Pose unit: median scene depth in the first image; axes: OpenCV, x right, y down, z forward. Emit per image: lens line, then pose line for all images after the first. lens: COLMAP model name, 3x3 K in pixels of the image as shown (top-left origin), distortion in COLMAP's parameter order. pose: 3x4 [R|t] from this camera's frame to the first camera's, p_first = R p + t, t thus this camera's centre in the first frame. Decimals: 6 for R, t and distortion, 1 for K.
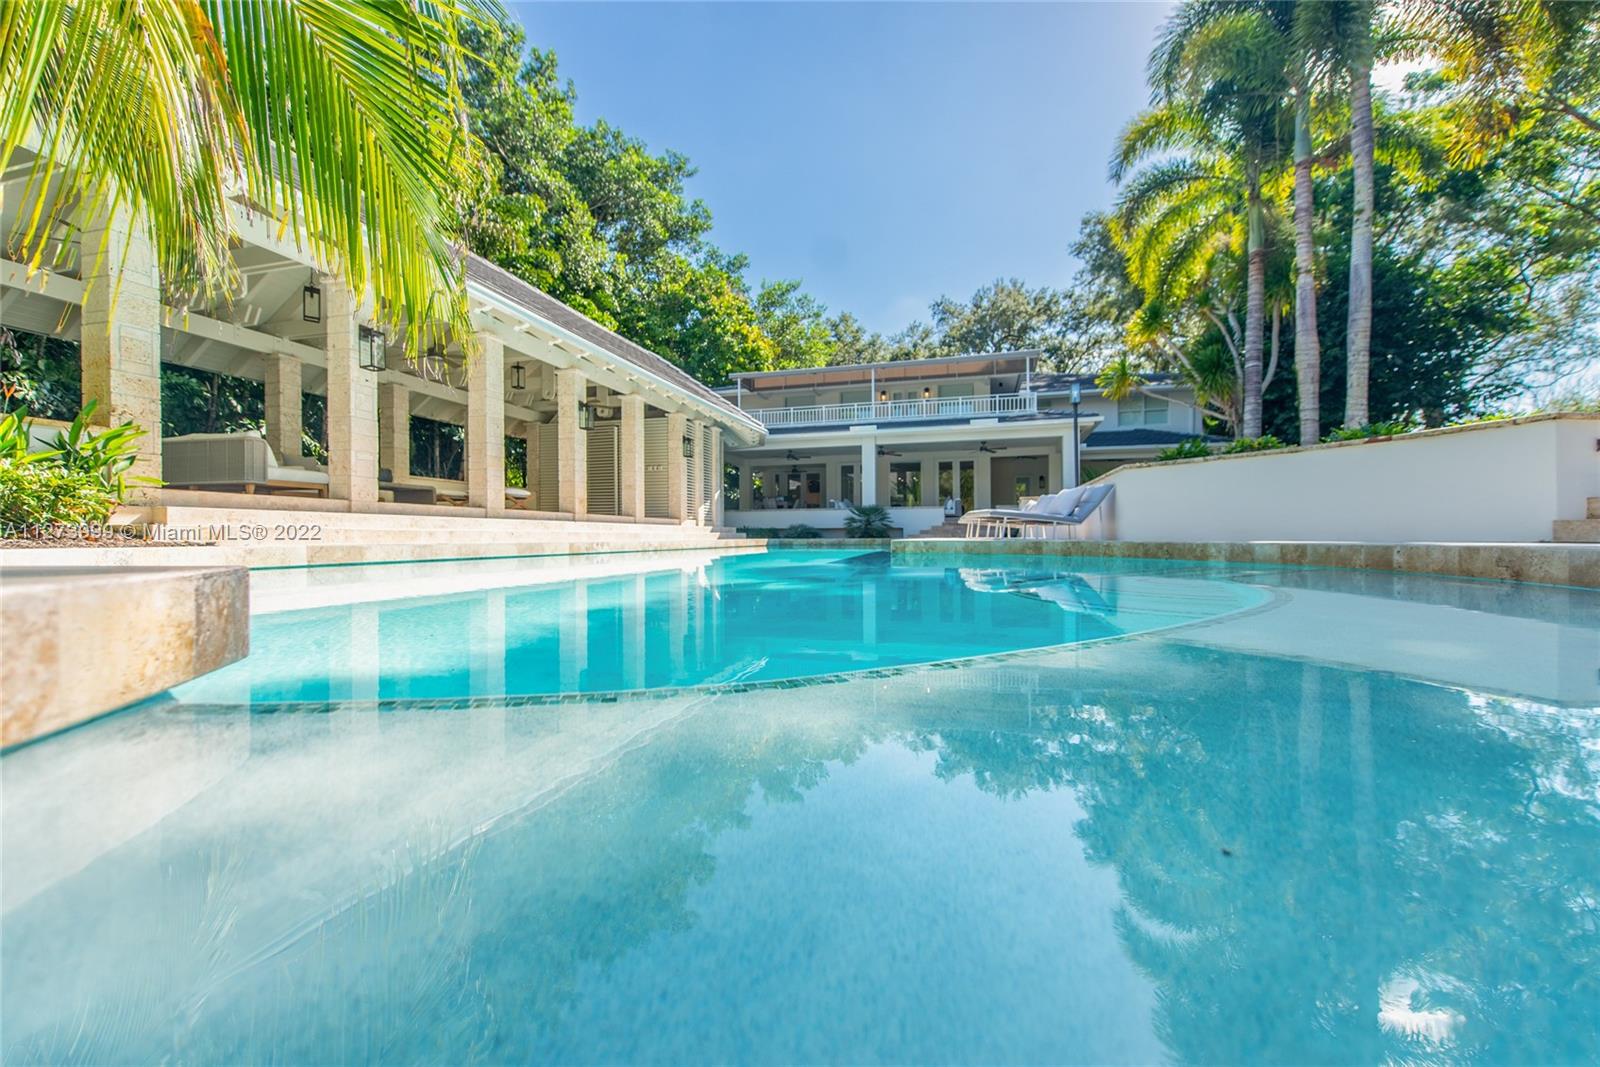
lens RADIAL K [[626.4, 0, 800.0], [0, 626.4, 533.5], [0, 0, 1]] dist [-0.000053, -0.000021]
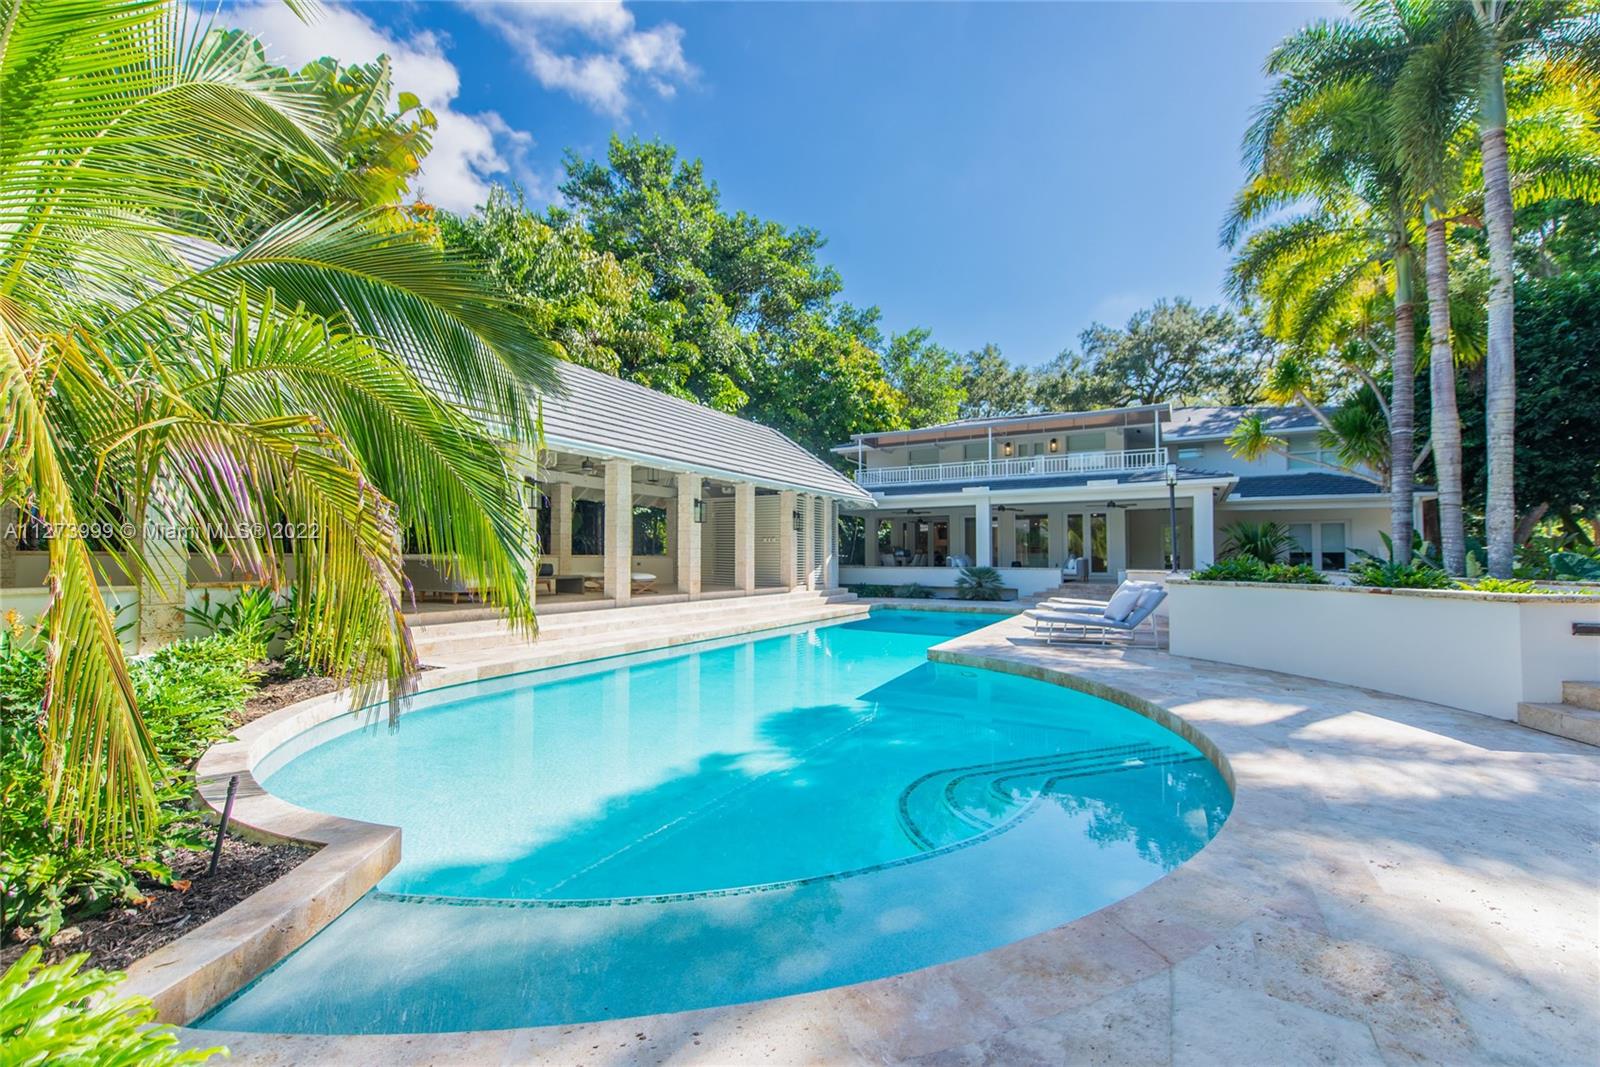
lens RADIAL K [[644.0, 0, 800.0], [0, 644.0, 533.5], [0, 0, 1]] dist [0.000120, 0.000084]
pose [[0.969035, -0.000251, -0.246923, 0.074608], [-0.007716, 0.999480, -0.031296, -0.056667], [0.246802, 0.032232, 0.968530, -0.069836]]
